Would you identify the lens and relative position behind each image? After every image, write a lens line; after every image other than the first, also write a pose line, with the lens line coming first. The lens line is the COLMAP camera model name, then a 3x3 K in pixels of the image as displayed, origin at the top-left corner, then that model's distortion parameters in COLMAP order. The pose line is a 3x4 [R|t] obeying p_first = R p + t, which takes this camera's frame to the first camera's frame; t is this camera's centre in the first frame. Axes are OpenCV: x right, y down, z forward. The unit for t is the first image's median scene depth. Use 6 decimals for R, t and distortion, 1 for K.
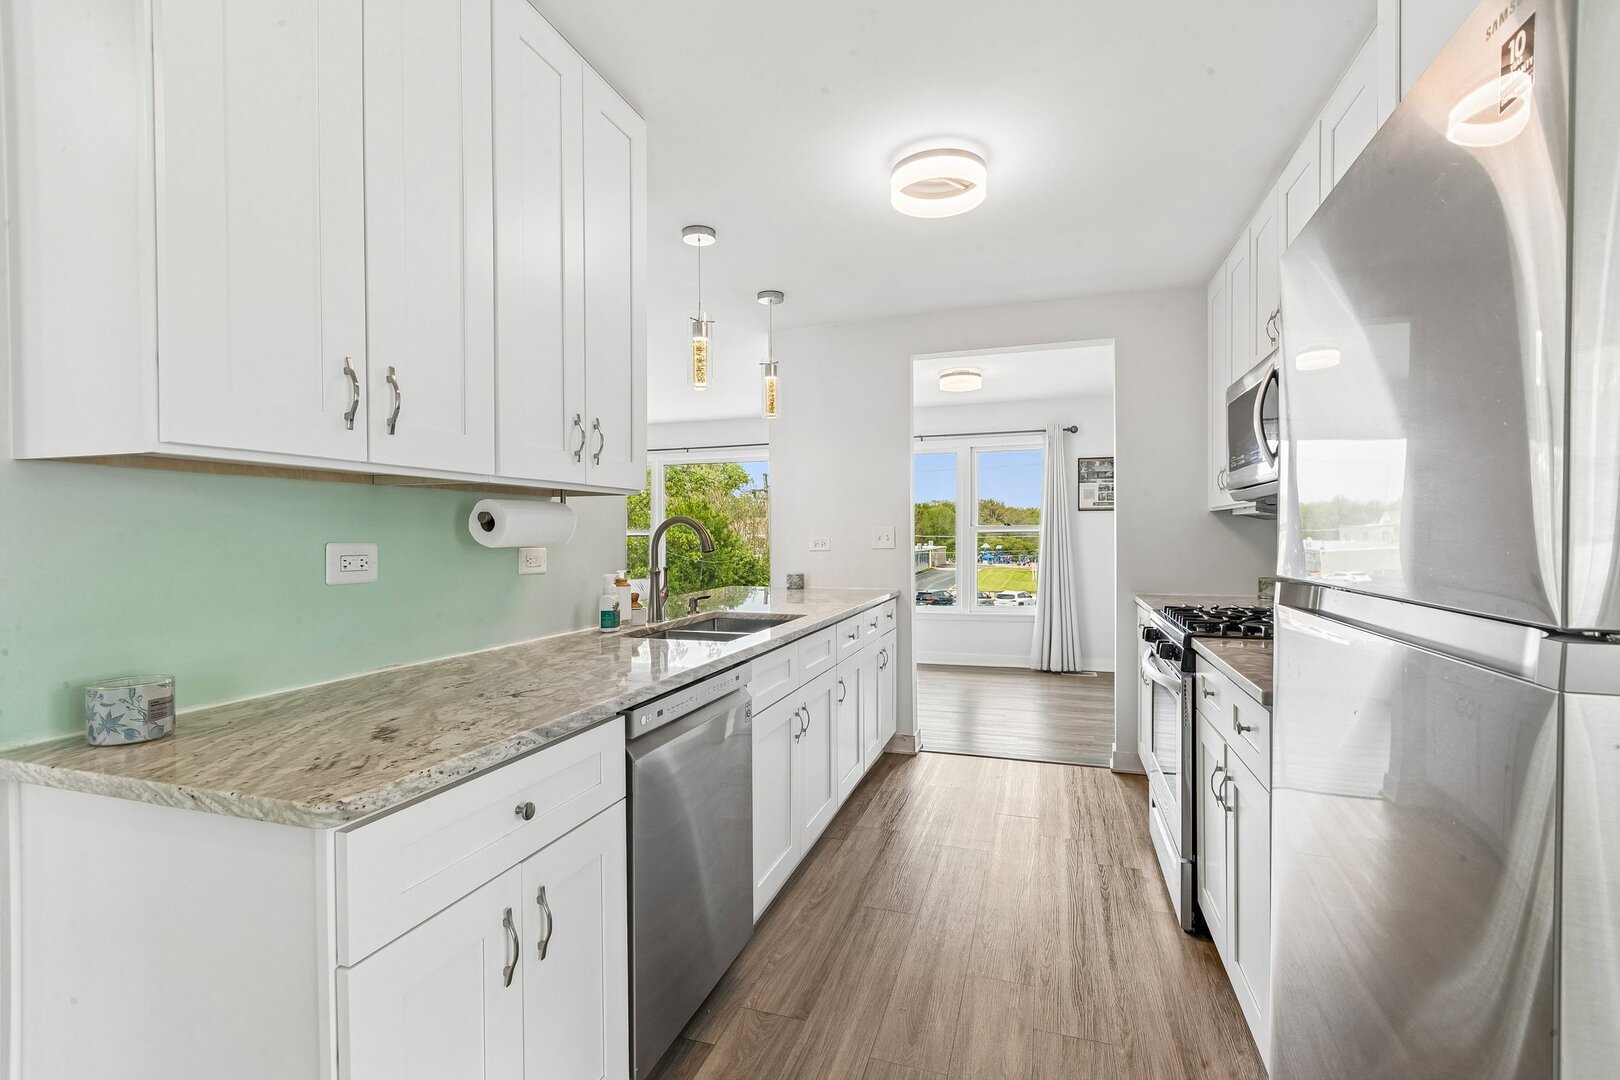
lens RADIAL K [[738.7, 0, 811.4], [0, 738.7, 545.0], [0, 0, 1]] dist [0.005731, -0.001065]
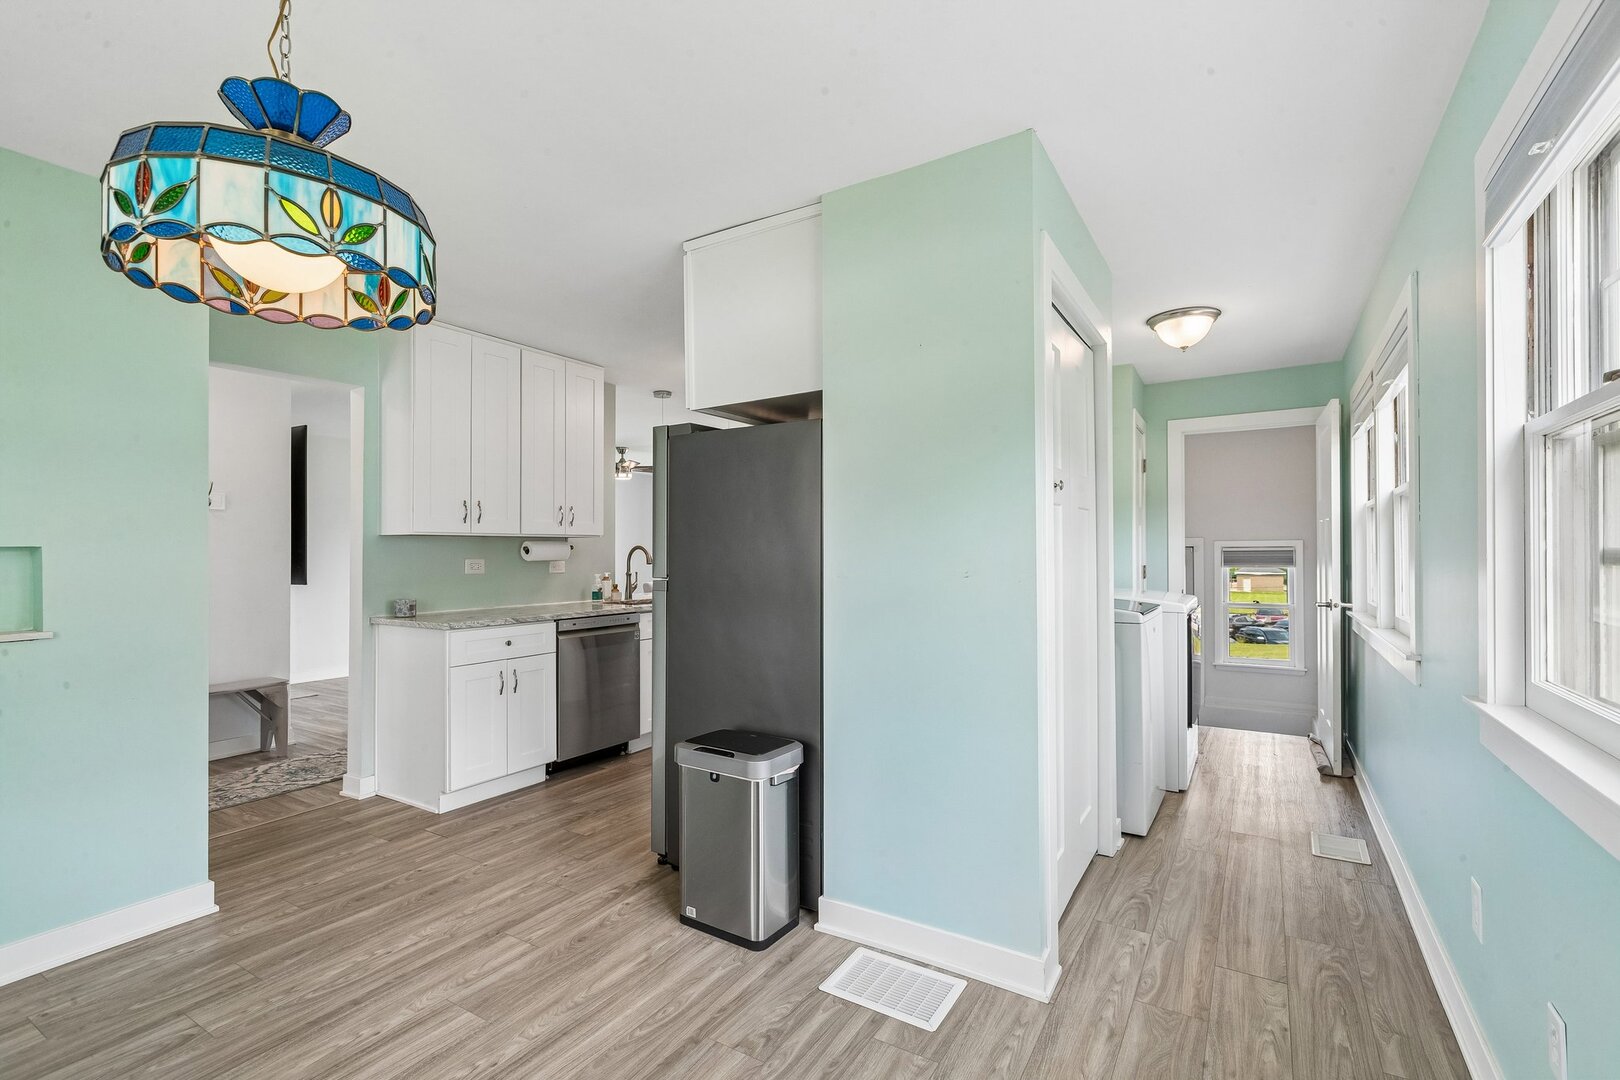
lens RADIAL K [[738.7, 0, 805.8], [0, 738.7, 544.9], [0, 0, 1]] dist [0.005731, -0.001065]
pose [[0.970225, -0.003368, -0.242182, 1.063357], [-0.002445, 0.999716, -0.023694, 0.006140], [0.242193, 0.023581, 0.969941, -1.167518]]
